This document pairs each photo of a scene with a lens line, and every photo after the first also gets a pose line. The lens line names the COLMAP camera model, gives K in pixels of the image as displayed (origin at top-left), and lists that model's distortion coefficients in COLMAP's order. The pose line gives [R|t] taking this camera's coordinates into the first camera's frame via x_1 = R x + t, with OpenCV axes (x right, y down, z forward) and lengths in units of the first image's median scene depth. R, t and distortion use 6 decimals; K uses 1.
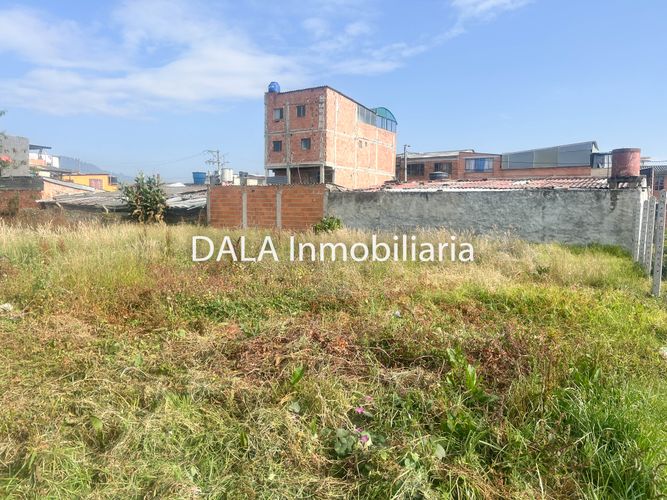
lens RADIAL K [[492.1, 0, 326.8], [0, 492.1, 241.6], [0, 0, 1]] dist [0.067224, -0.080122]
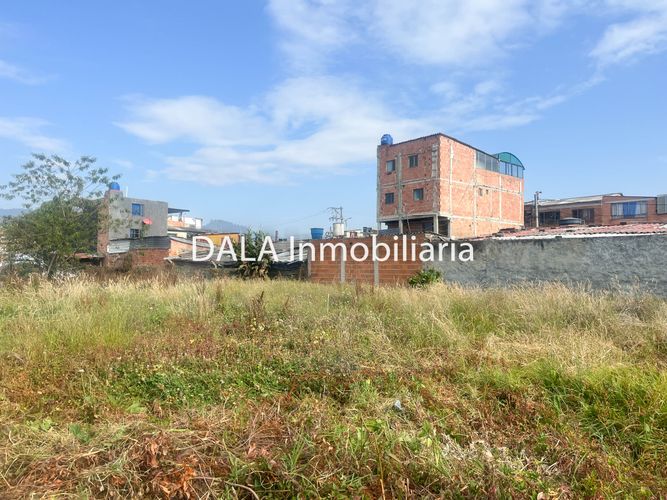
lens RADIAL K [[492.1, 0, 332.6], [0, 492.1, 243.8], [0, 0, 1]] dist [0.067224, -0.080122]
pose [[0.966141, -0.022526, -0.257030, 0.053878], [-0.005627, 0.994105, -0.108273, 0.000712], [0.257954, 0.106054, 0.960319, 0.071937]]
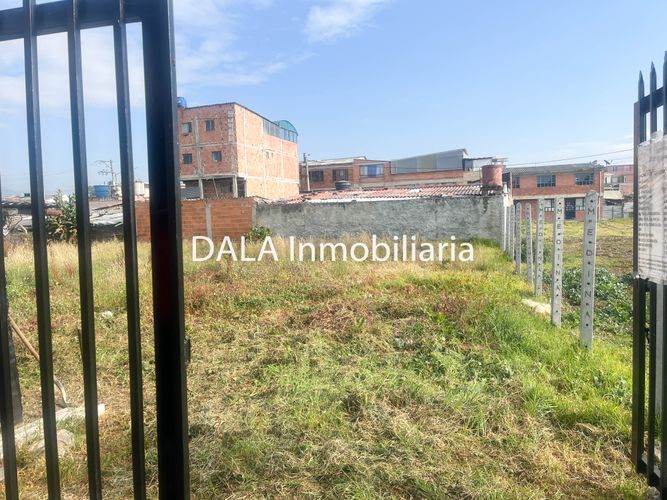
lens RADIAL K [[492.1, 0, 327.7], [0, 492.1, 242.7], [0, 0, 1]] dist [0.067224, -0.080122]
pose [[0.974342, -0.059312, 0.217116, -0.070052], [0.059551, 0.998210, 0.005446, -0.008297], [-0.217051, 0.007623, 0.976131, -0.107146]]
